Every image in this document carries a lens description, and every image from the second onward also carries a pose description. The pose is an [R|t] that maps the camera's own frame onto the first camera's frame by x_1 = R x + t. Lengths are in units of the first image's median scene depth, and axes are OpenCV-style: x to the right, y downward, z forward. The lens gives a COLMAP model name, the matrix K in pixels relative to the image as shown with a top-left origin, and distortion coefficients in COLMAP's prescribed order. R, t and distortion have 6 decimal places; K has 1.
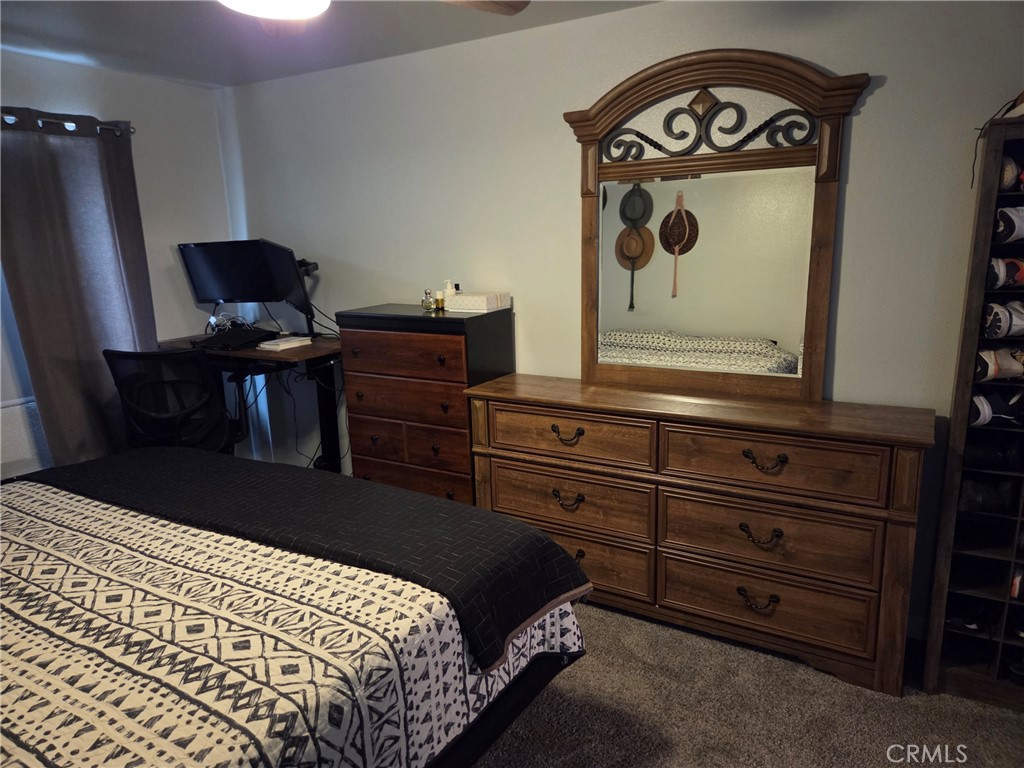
lens RADIAL K [[691.1, 0, 515.3], [0, 691.1, 389.3], [0, 0, 1]] dist [0.039947, -0.002965]
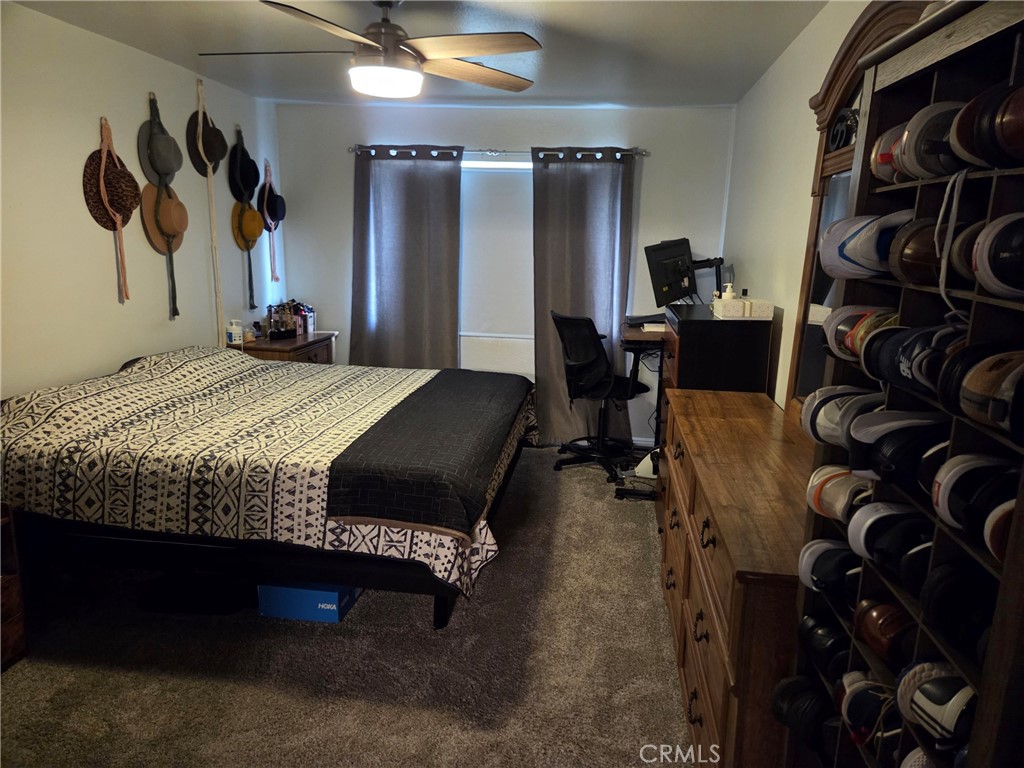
lens RADIAL K [[691.1, 0, 513.4], [0, 691.1, 382.2], [0, 0, 1]] dist [0.039947, -0.002965]
pose [[0.388753, 0.222554, -0.894059, 0.909037], [-0.229381, 0.963211, 0.140030, -0.120918], [0.892332, 0.150643, 0.425501, 0.435238]]
